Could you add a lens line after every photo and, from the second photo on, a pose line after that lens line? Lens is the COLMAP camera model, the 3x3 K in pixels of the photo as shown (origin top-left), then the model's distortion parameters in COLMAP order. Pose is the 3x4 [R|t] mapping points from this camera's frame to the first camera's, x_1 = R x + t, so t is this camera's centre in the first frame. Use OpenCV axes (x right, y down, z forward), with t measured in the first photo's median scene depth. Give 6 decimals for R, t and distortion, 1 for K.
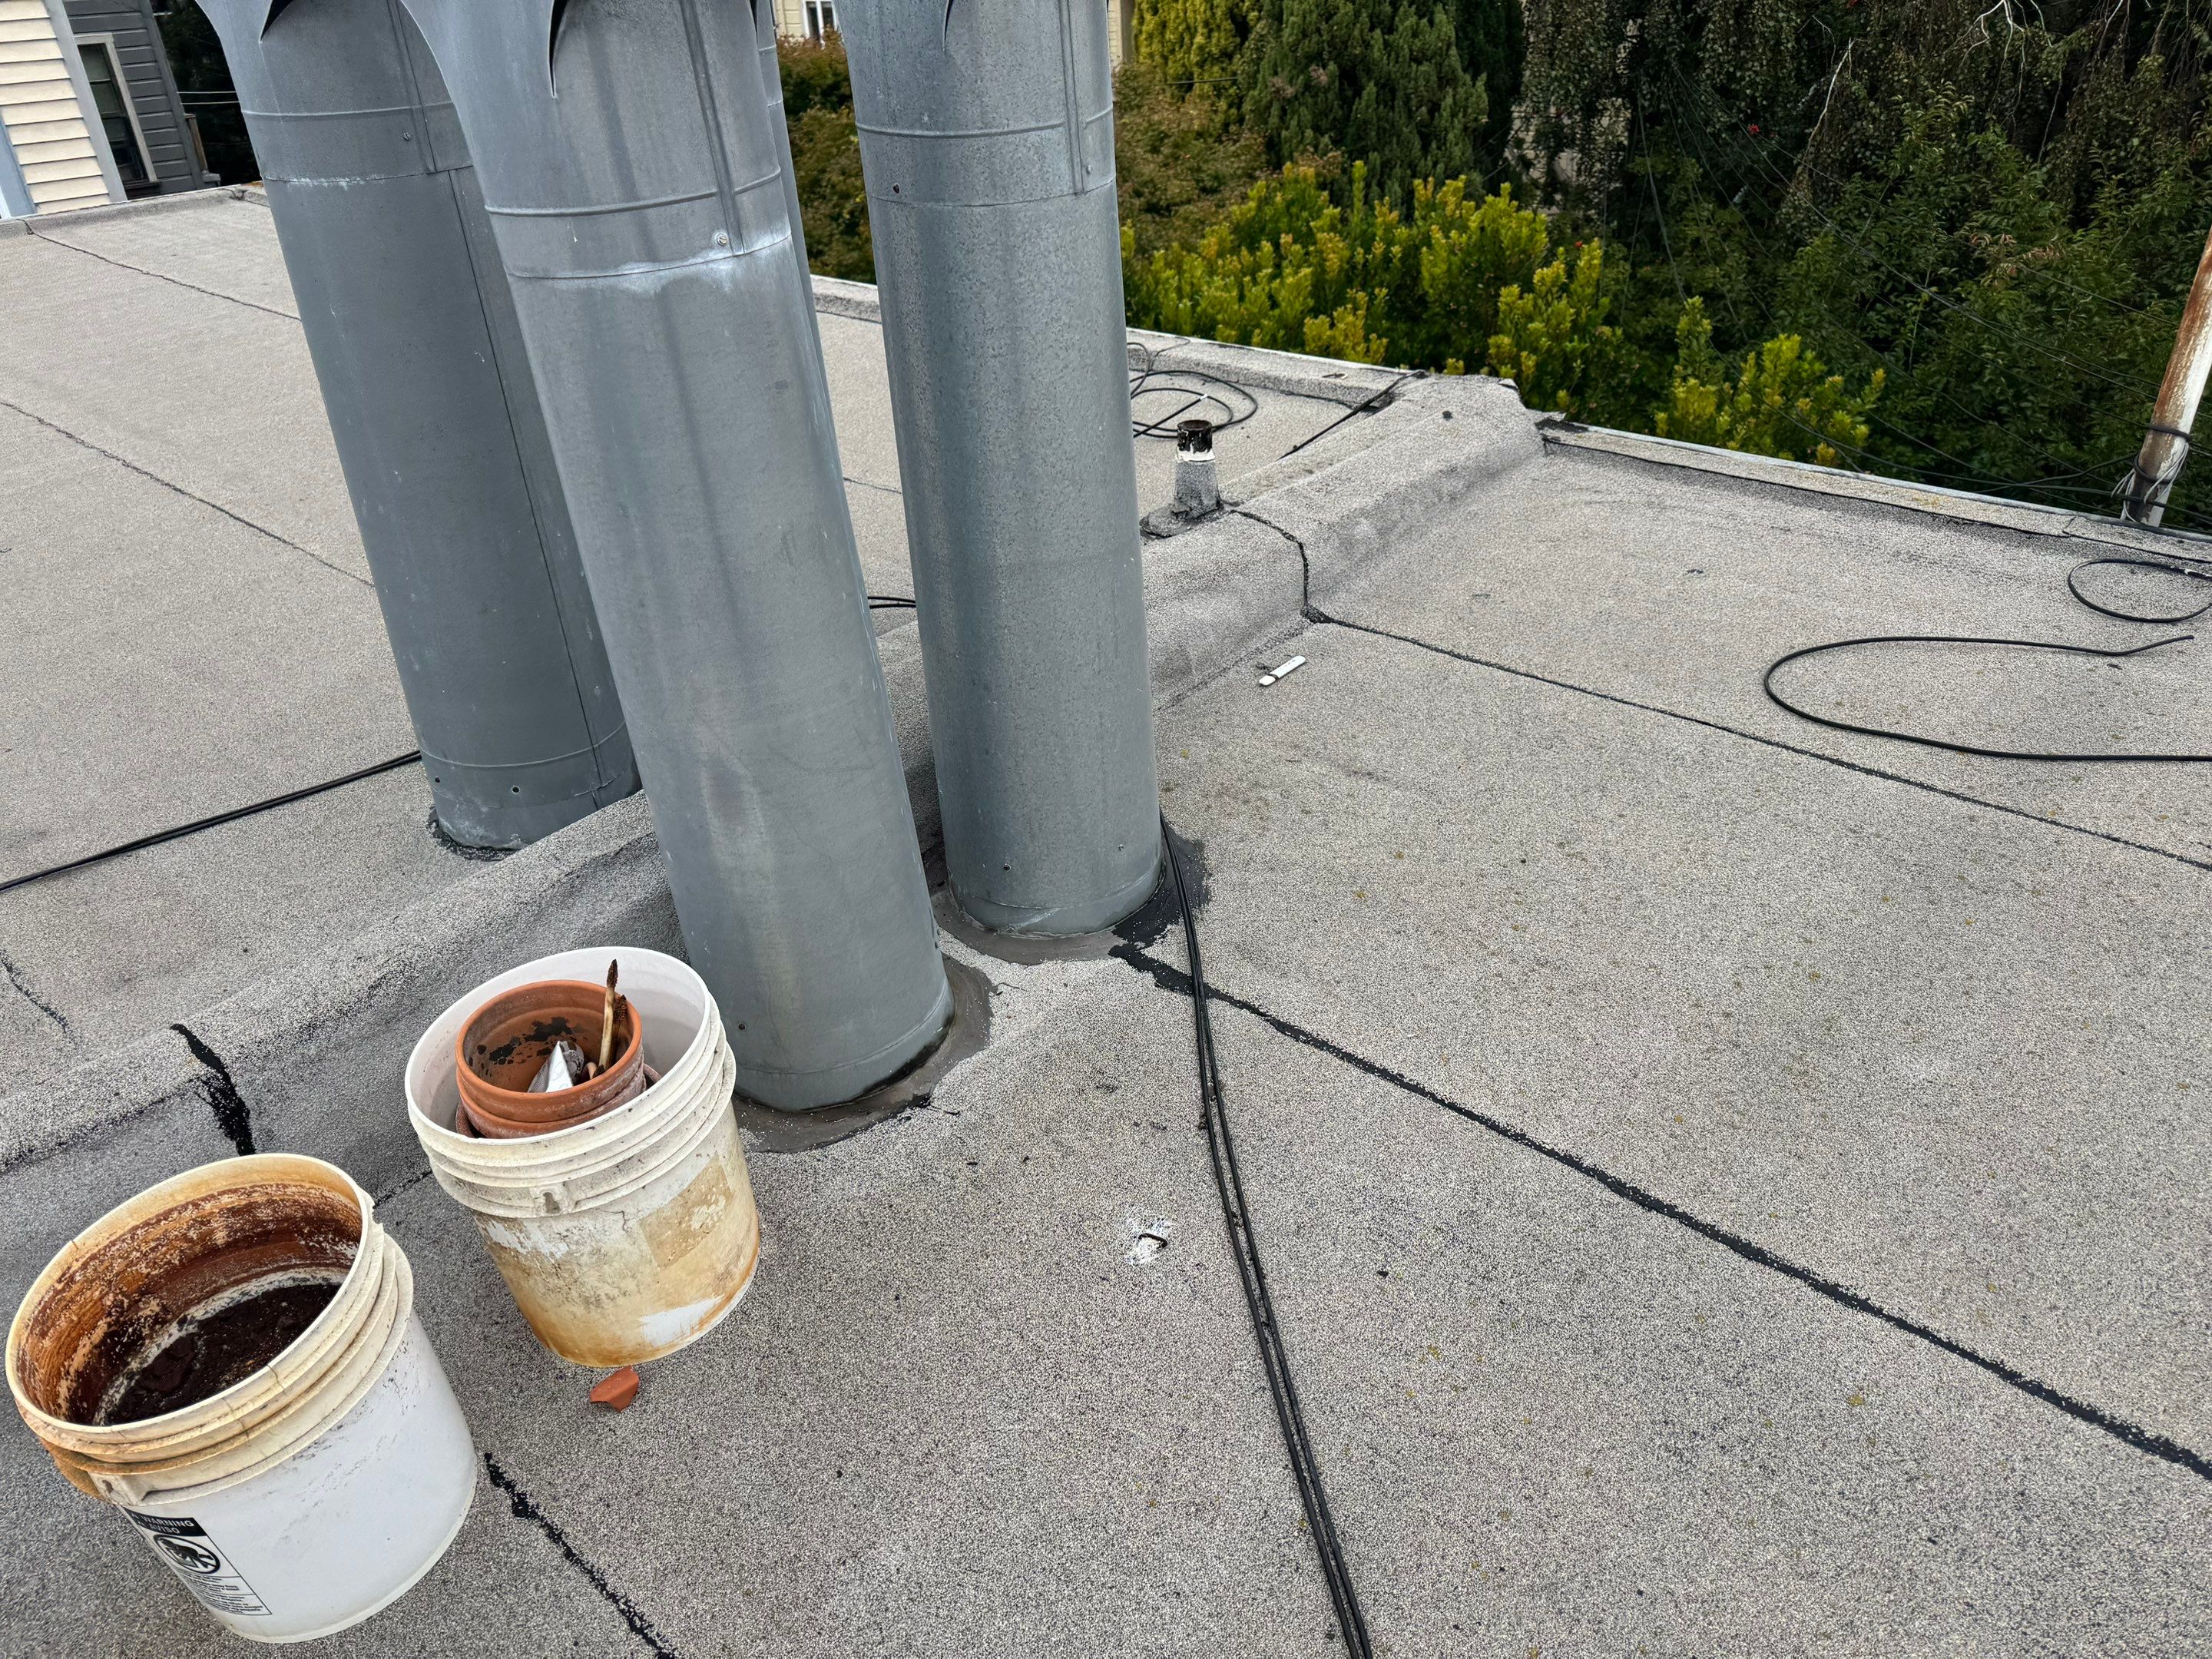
lens RADIAL K [[1575.2, 0, 1106.0], [0, 1575.2, 829.5], [0, 0, 1]] dist [0.000277, -0.003840]
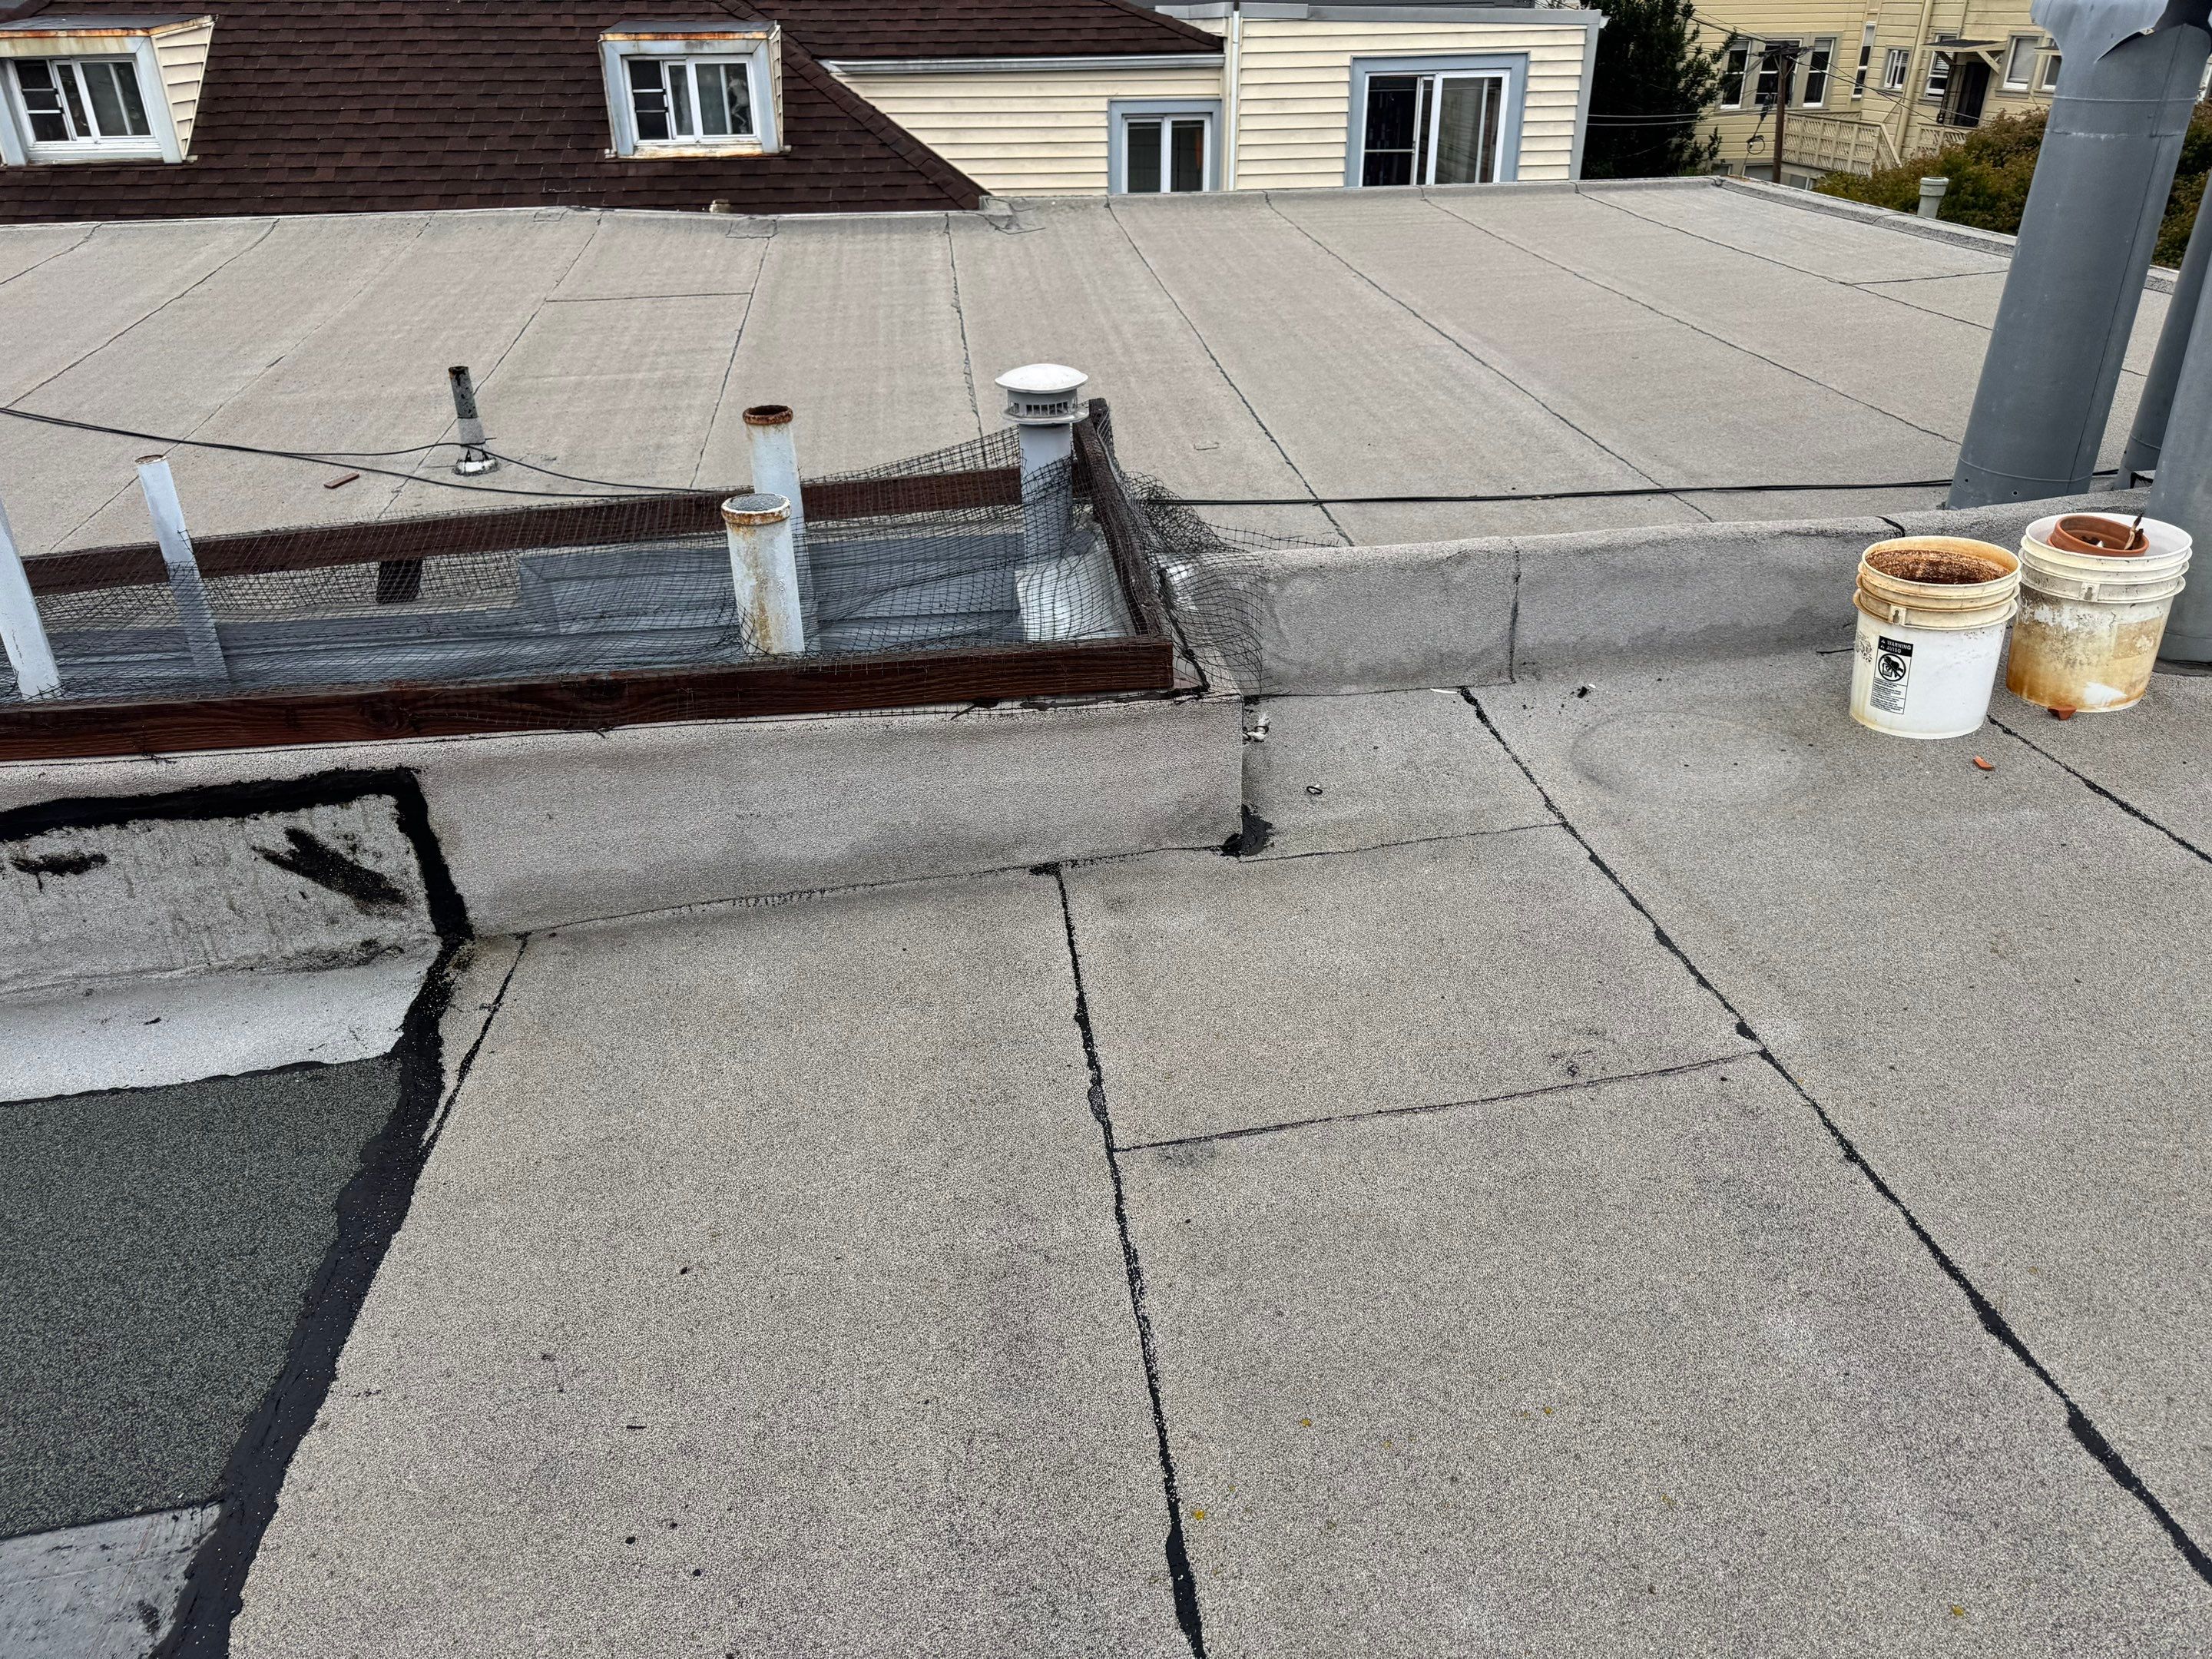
lens RADIAL K [[1575.2, 0, 1106.0], [0, 1575.2, 829.5], [0, 0, 1]] dist [0.000277, -0.003840]
pose [[0.751148, 0.336998, -0.567635, -0.030497], [-0.350798, 0.932191, 0.089222, 0.772700], [0.559212, 0.132106, 0.818432, -1.387992]]
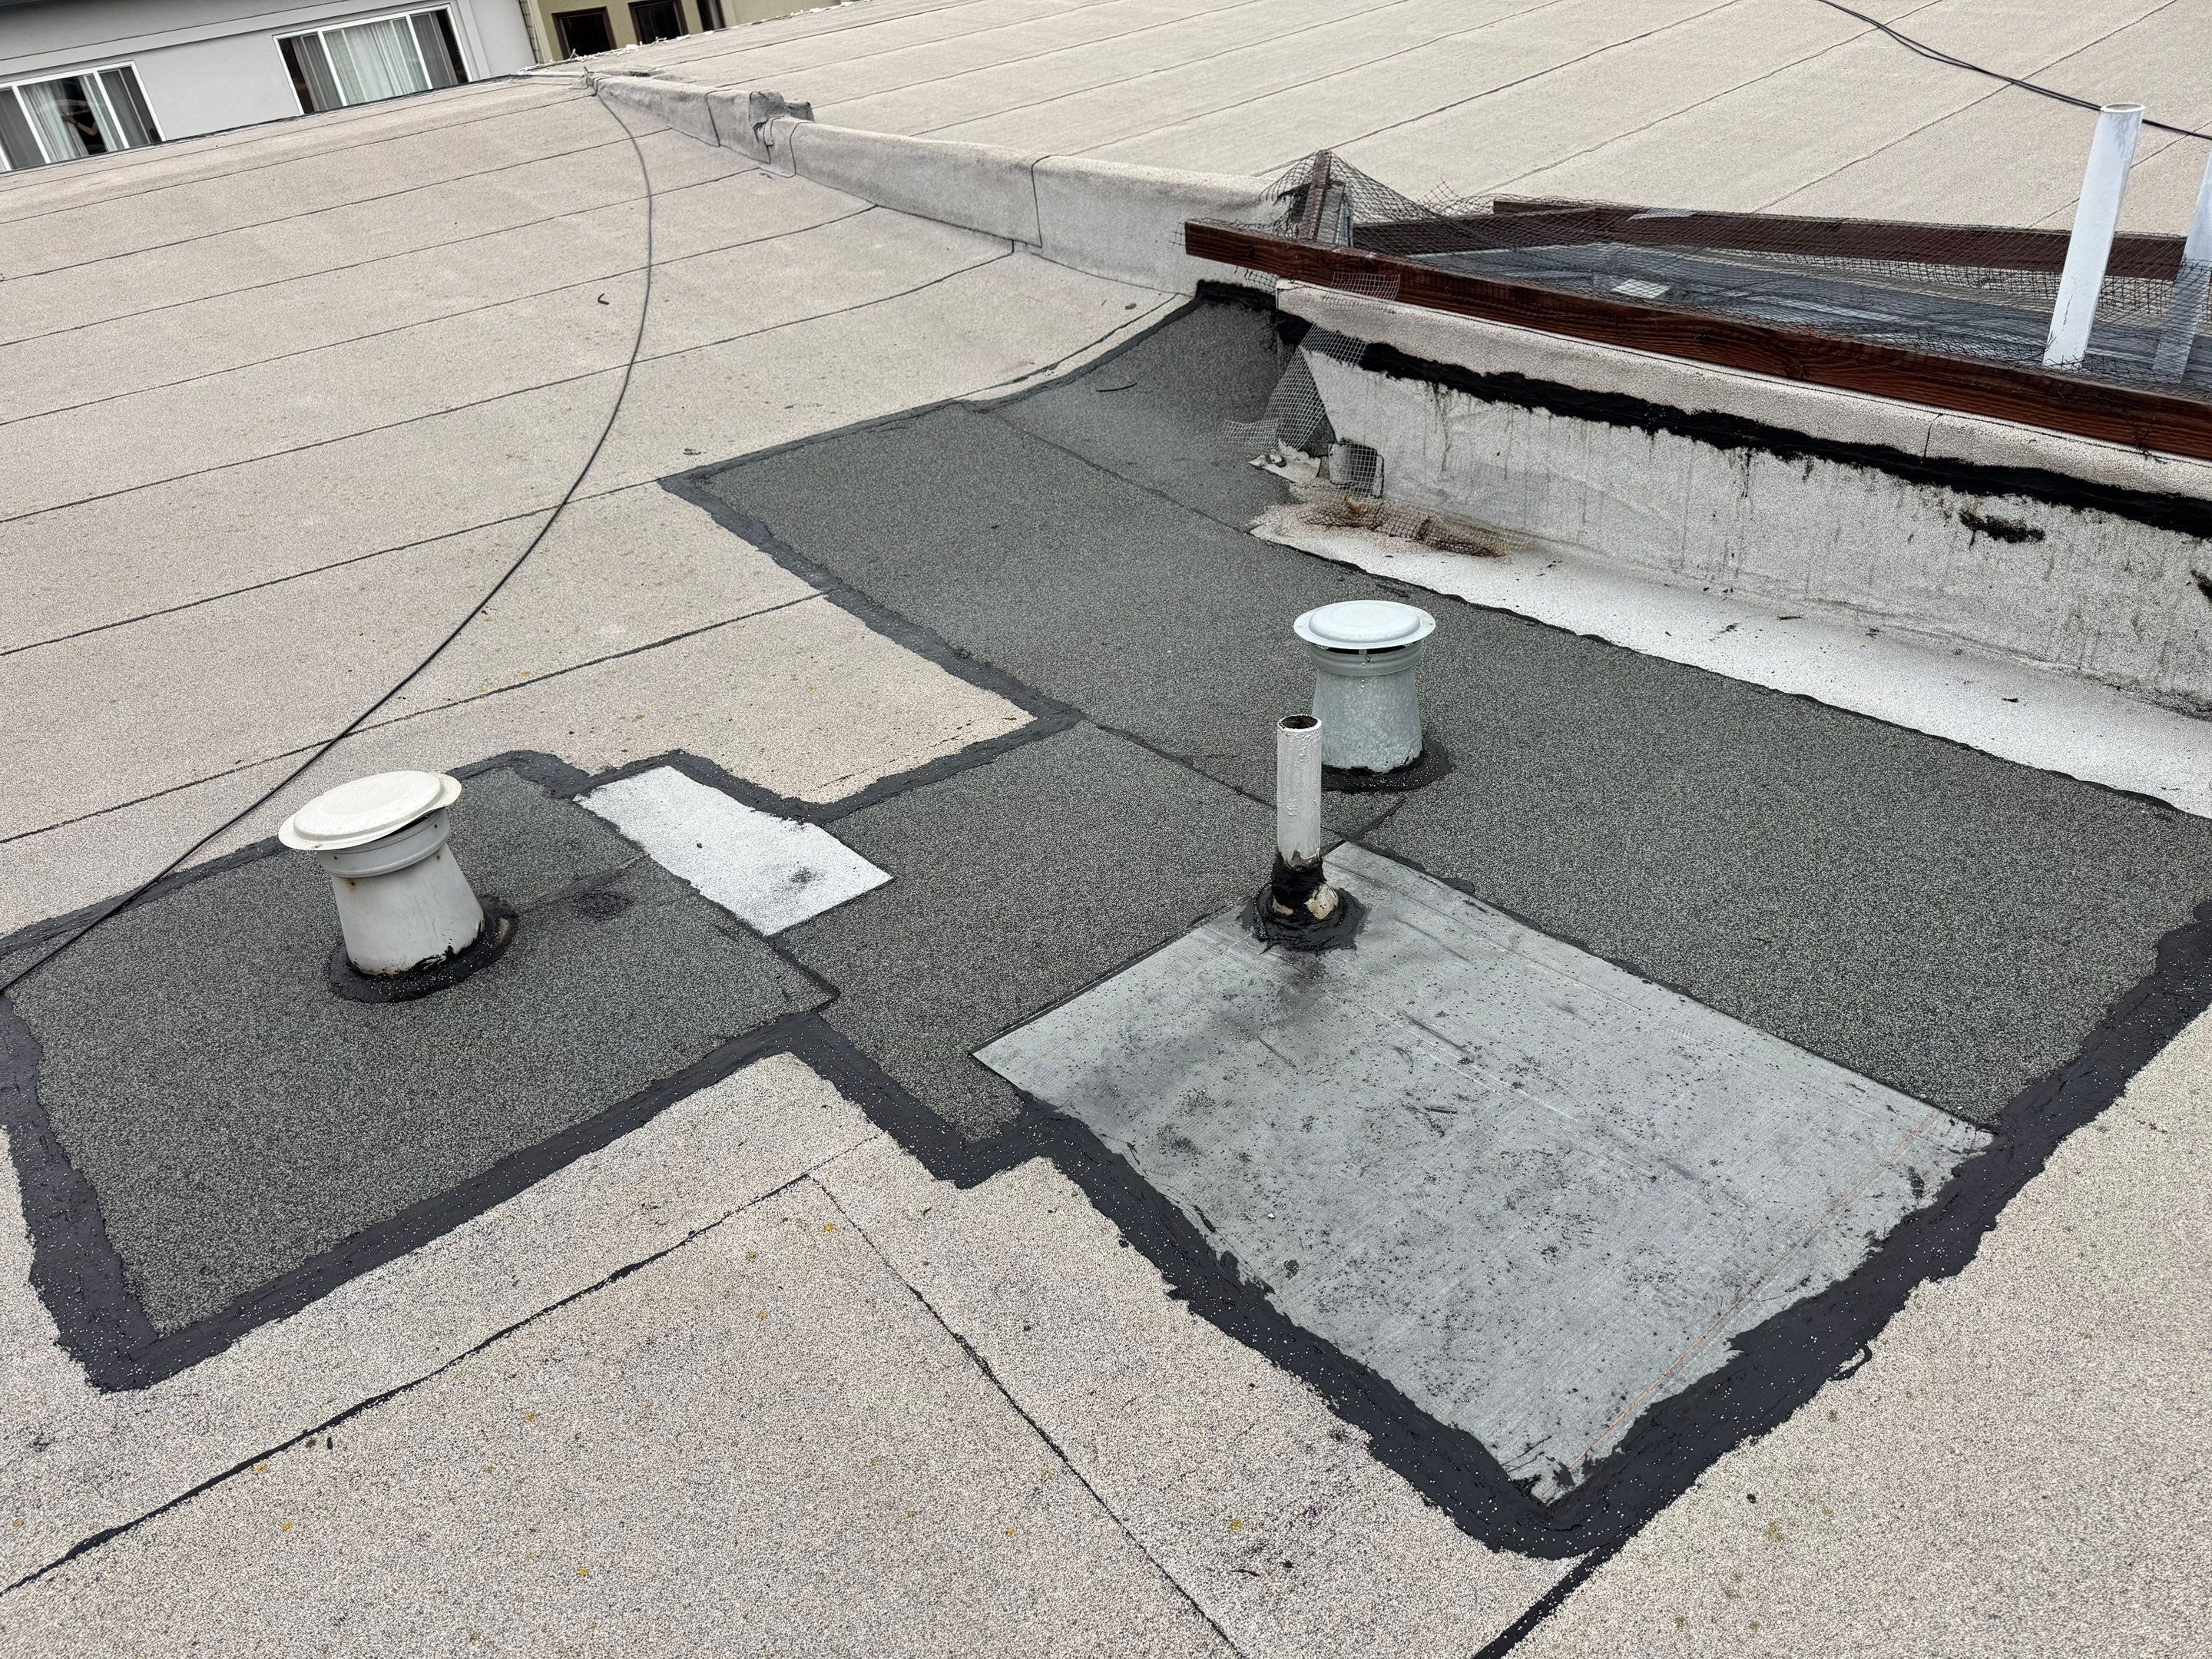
lens RADIAL K [[1575.2, 0, 1106.0], [0, 1575.2, 829.5], [0, 0, 1]] dist [0.000277, -0.003840]
pose [[-0.193826, 0.593049, -0.781488, -0.051484], [-0.382484, 0.687875, 0.616874, 1.186859], [0.903403, 0.418473, 0.093504, -2.090884]]
